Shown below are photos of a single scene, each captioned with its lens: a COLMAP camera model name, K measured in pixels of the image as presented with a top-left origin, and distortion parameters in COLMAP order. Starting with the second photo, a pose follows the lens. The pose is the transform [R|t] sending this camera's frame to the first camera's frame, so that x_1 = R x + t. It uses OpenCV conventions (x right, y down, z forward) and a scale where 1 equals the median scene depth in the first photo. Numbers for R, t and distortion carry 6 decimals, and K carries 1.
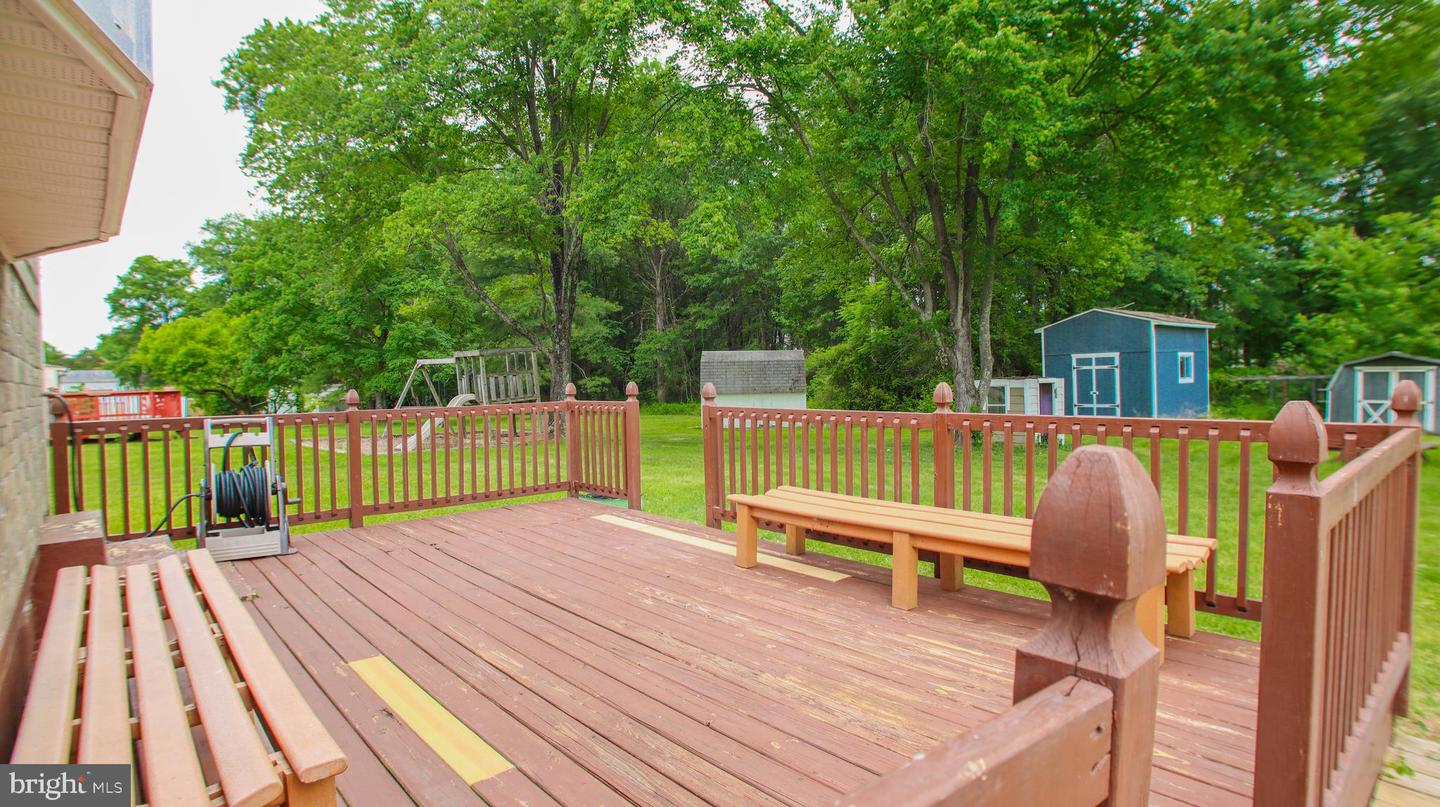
lens RADIAL K [[758.3, 0, 718.2], [0, 758.3, 395.2], [0, 0, 1]] dist [-0.062537, 0.000295]
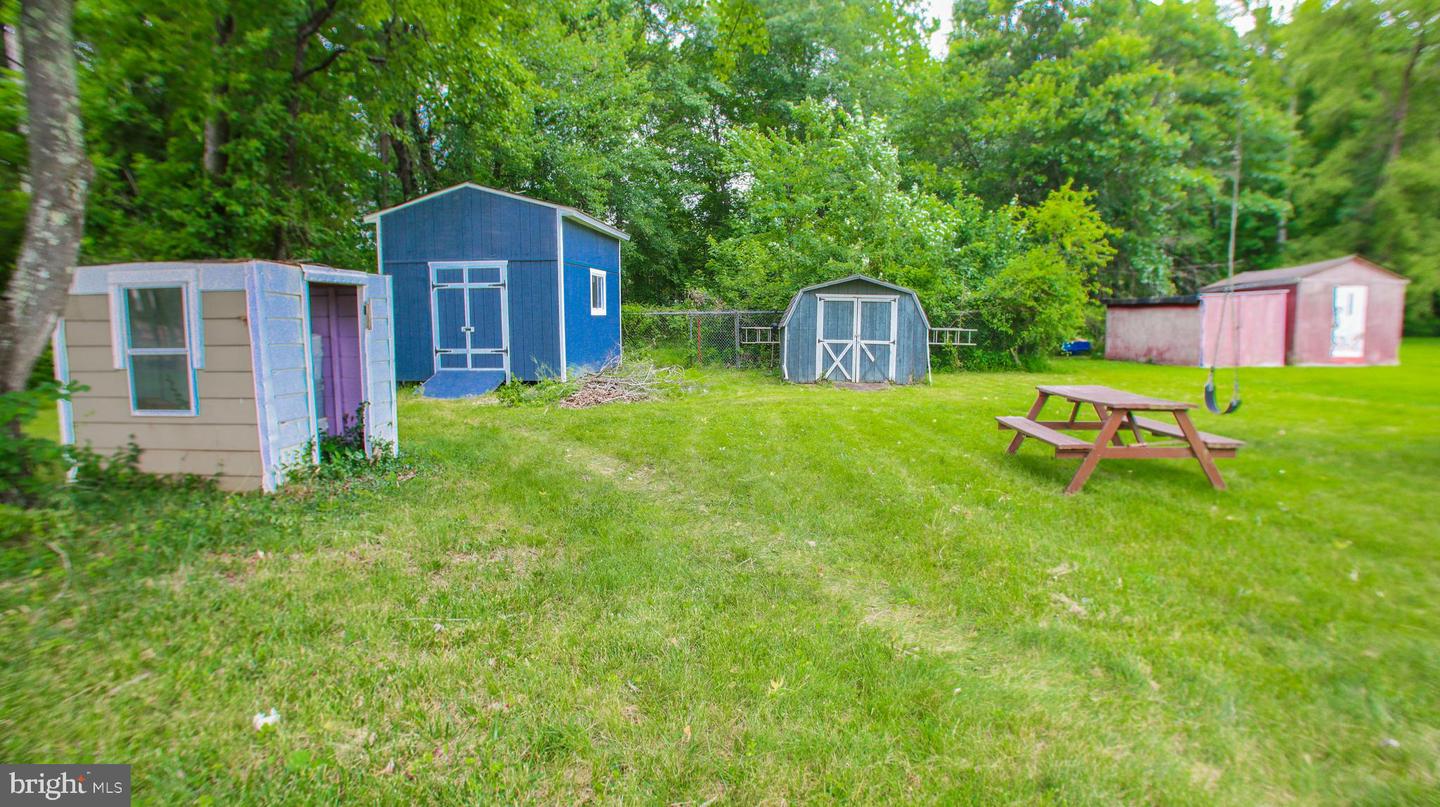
lens RADIAL K [[758.3, 0, 718.2], [0, 758.3, 395.2], [0, 0, 1]] dist [-0.062537, 0.000295]
pose [[0.704522, -0.051584, 0.707805, 0.232097], [0.001876, 0.997487, 0.070828, 0.007423], [-0.709680, -0.048572, 0.702848, 0.463441]]
